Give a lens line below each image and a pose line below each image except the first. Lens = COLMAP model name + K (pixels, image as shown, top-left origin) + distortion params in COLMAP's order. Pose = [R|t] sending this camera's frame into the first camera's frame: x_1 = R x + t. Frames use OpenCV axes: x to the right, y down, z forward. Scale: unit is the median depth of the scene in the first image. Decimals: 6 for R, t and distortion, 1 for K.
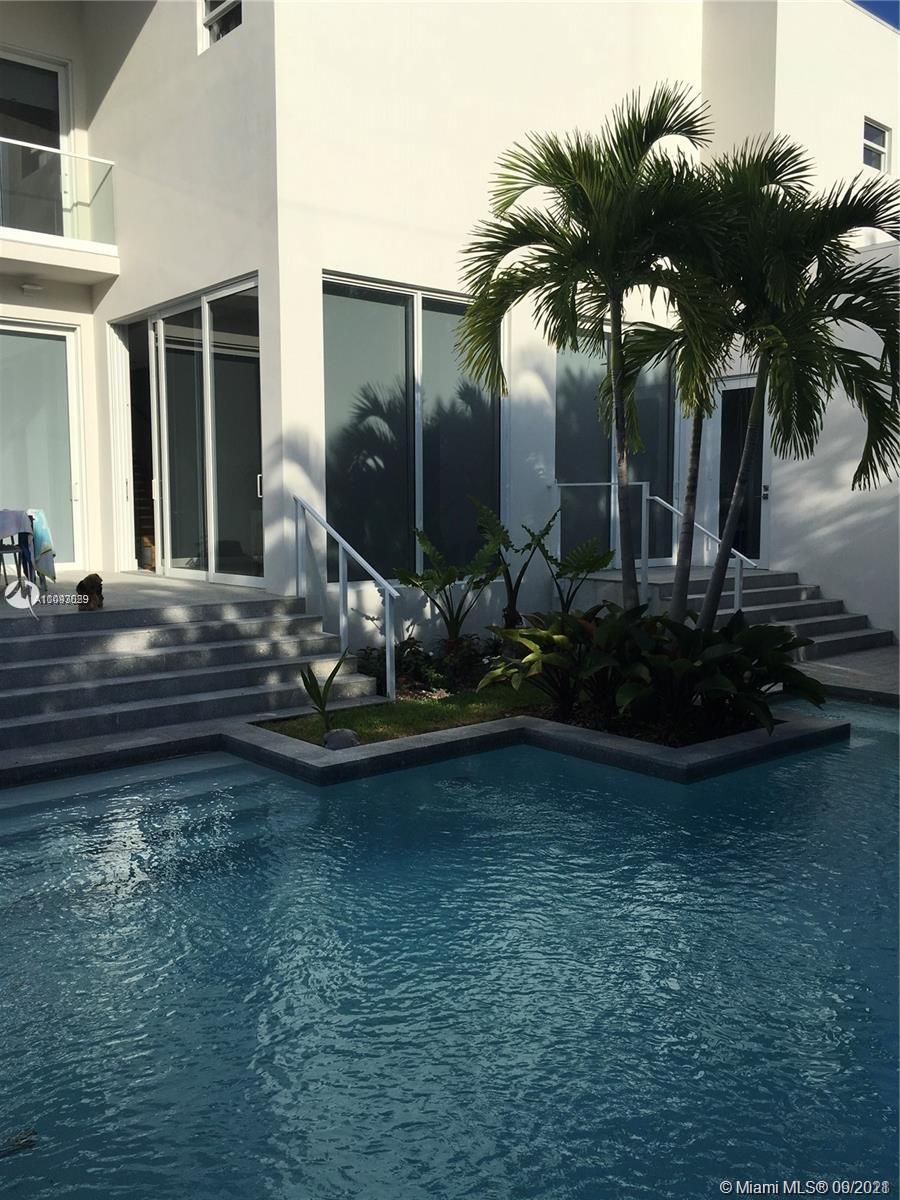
lens RADIAL K [[1021.8, 0, 450.0], [0, 1021.8, 600.0], [0, 0, 1]] dist [0.113819, -0.116652]
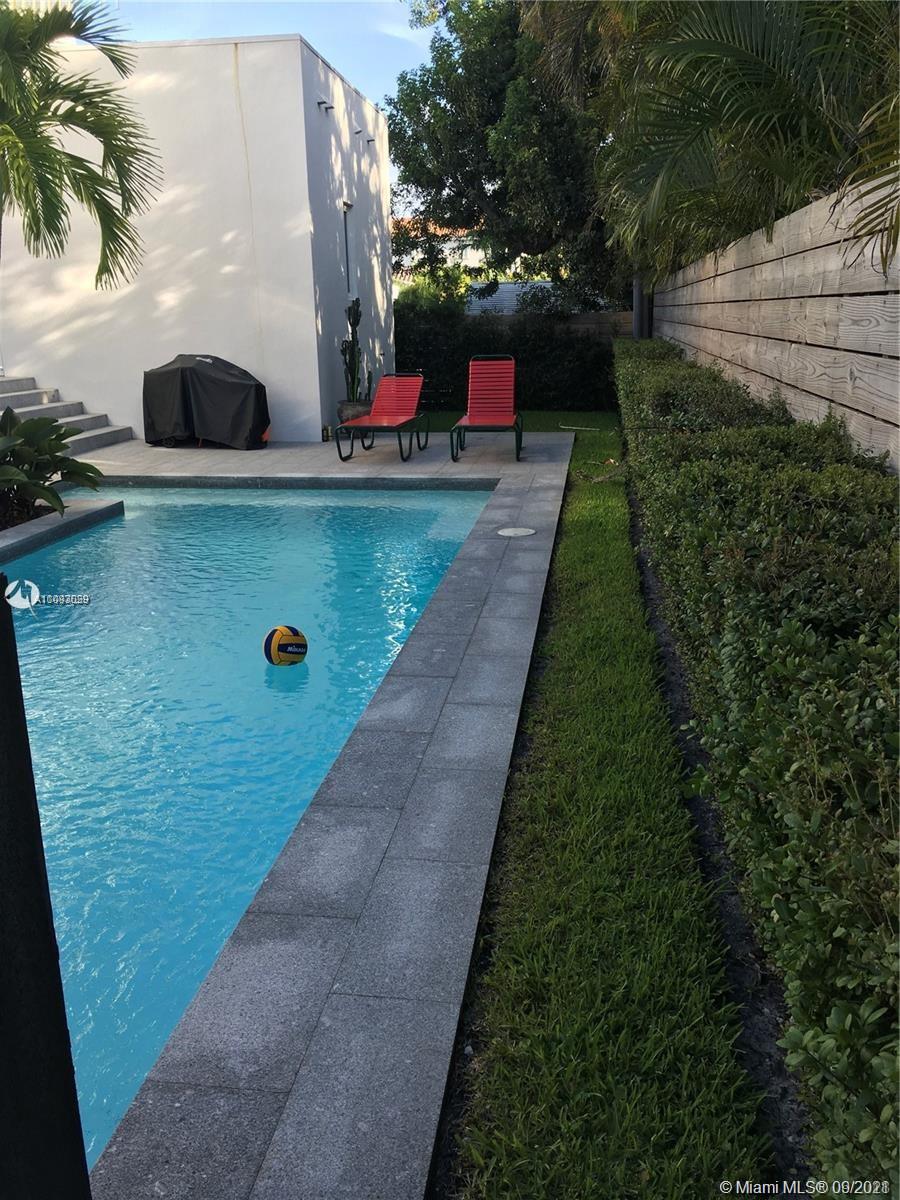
lens RADIAL K [[1021.8, 0, 450.0], [0, 1021.8, 600.0], [0, 0, 1]] dist [0.113819, -0.116652]
pose [[0.744316, -0.189636, 0.640337, -0.106337], [0.076303, 0.976706, 0.200559, 0.023799], [-0.663454, -0.100419, 0.741447, -0.116739]]
